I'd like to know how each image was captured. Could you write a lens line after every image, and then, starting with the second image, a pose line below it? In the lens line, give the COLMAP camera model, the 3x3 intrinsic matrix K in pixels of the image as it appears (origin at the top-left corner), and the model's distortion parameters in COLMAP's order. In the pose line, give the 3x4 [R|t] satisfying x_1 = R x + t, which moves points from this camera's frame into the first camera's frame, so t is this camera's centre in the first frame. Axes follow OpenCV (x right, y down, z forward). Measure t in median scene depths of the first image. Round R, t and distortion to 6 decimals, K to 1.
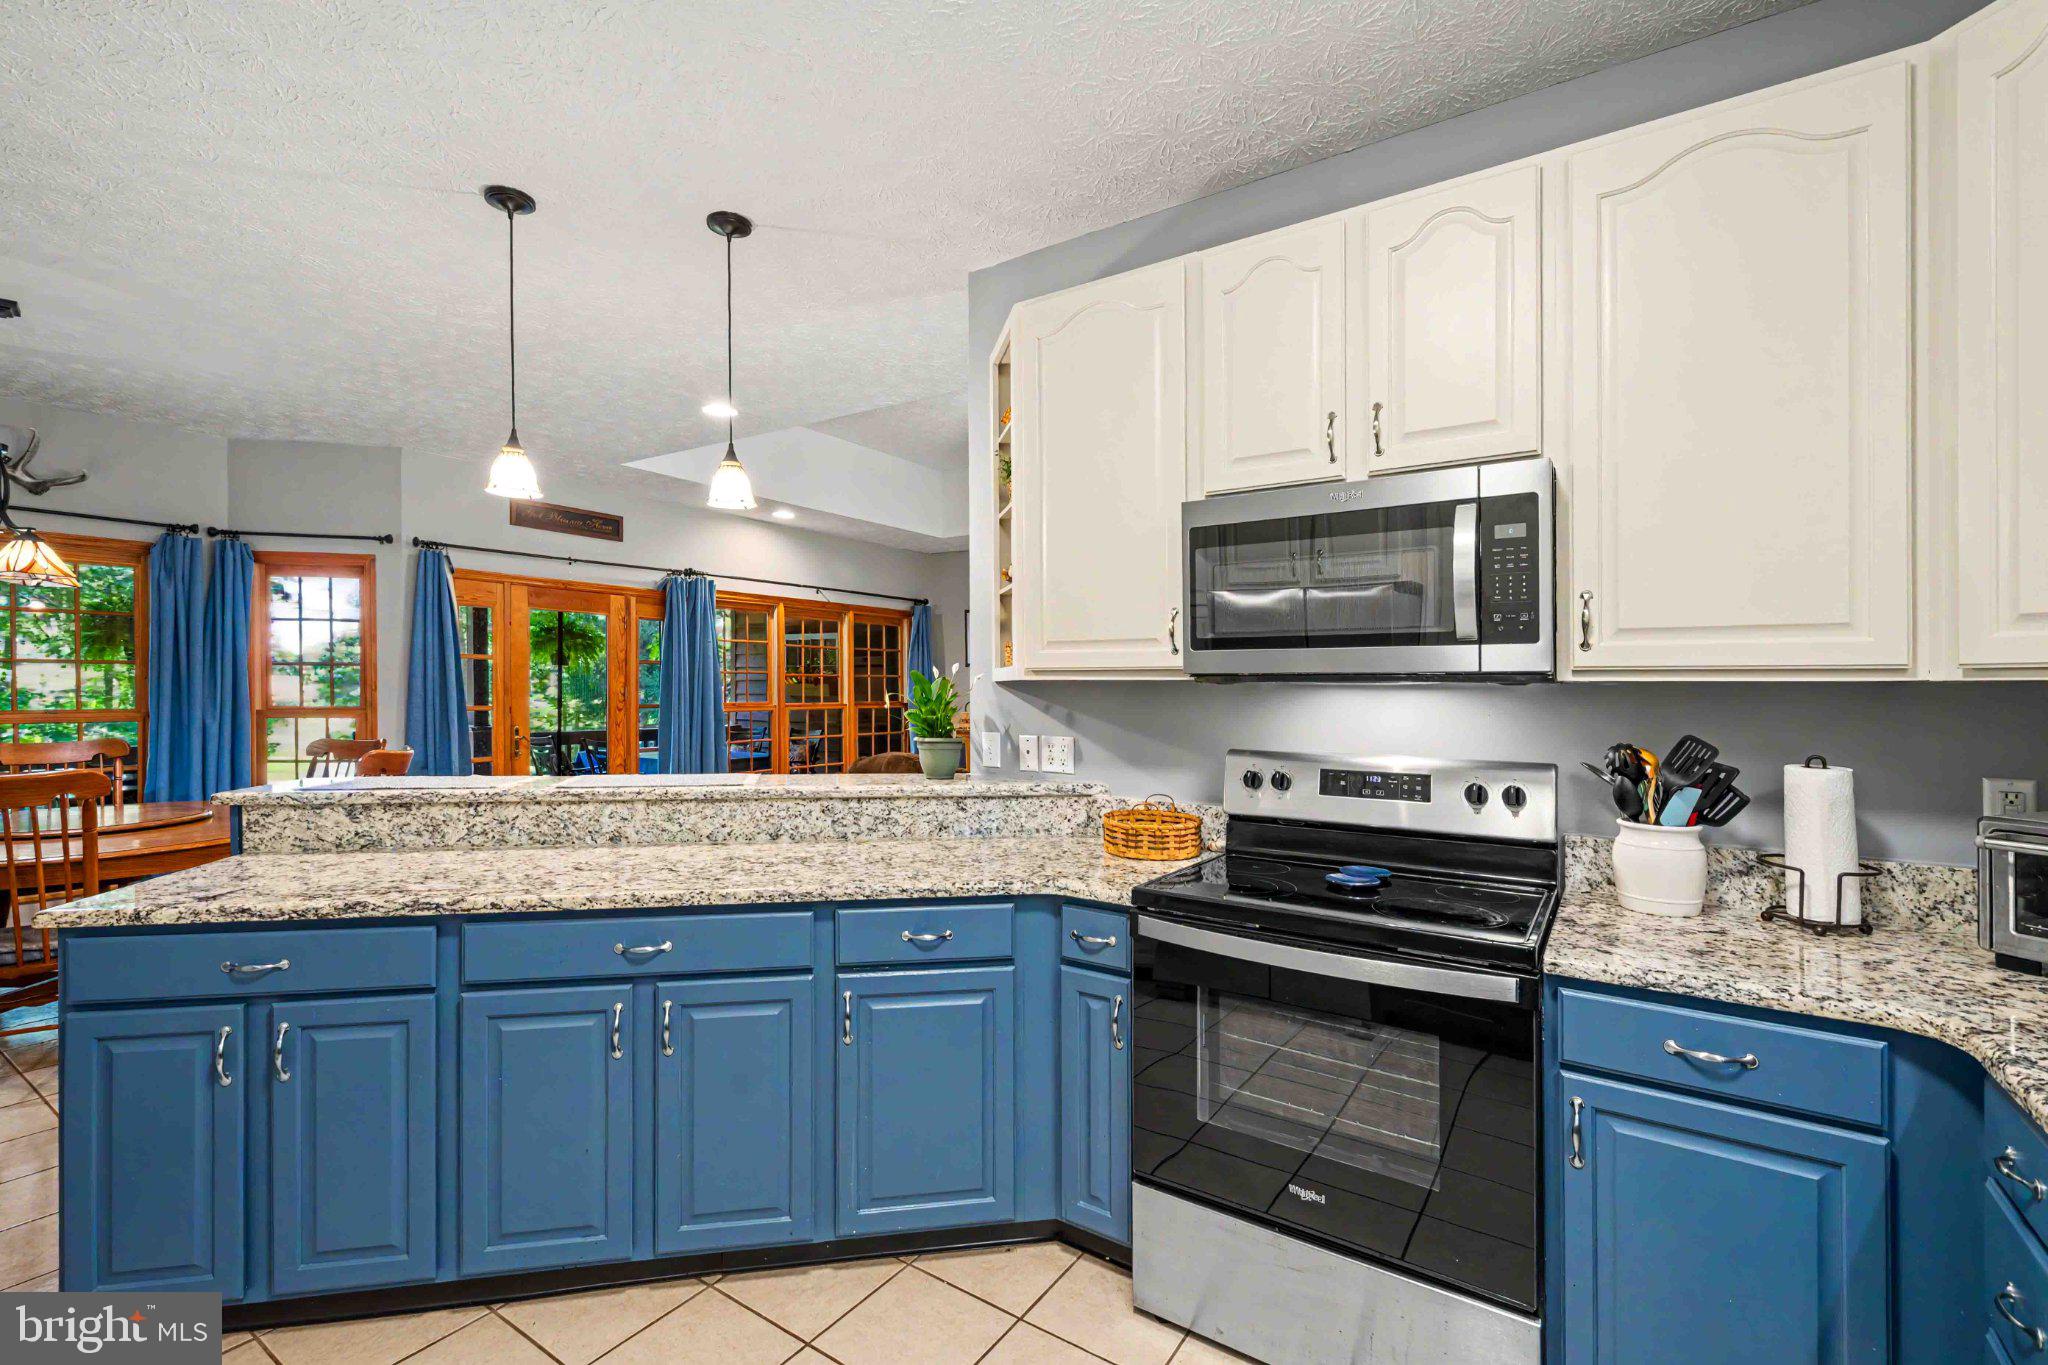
lens RADIAL K [[914.1, 0, 1023.1], [0, 914.1, 693.1], [0, 0, 1]] dist [0.016398, -0.002344]
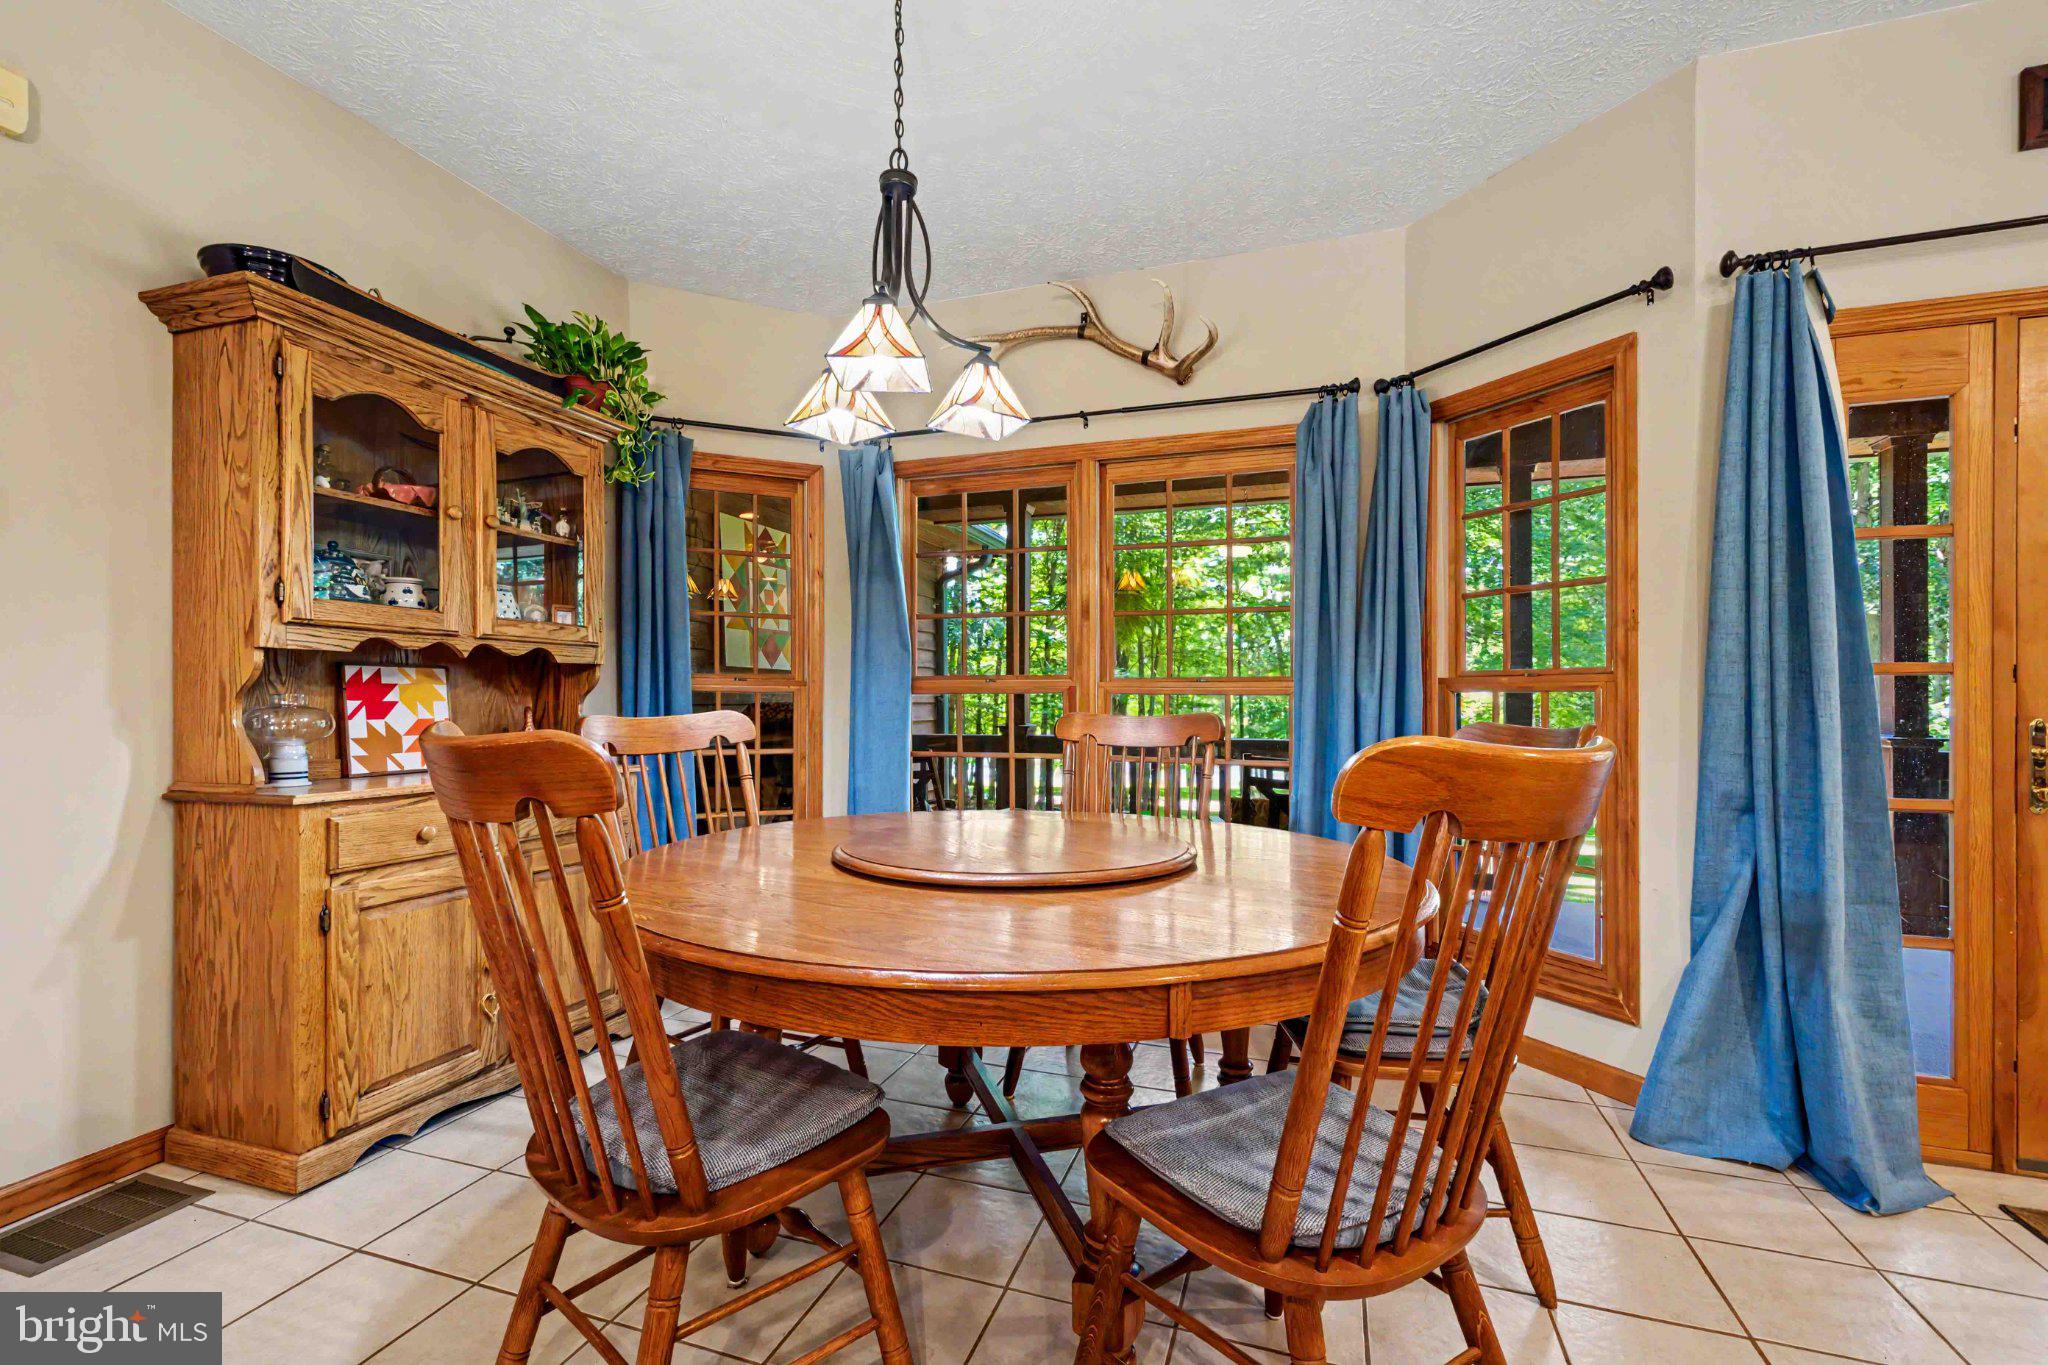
lens RADIAL K [[914.1, 0, 1003.8], [0, 914.1, 719.5], [0, 0, 1]] dist [0.016398, -0.002344]
pose [[0.263228, 0.006594, -0.964711, -0.339155], [-0.000615, 0.999978, 0.006667, 0.038594], [0.964733, -0.001161, 0.263226, 0.570230]]
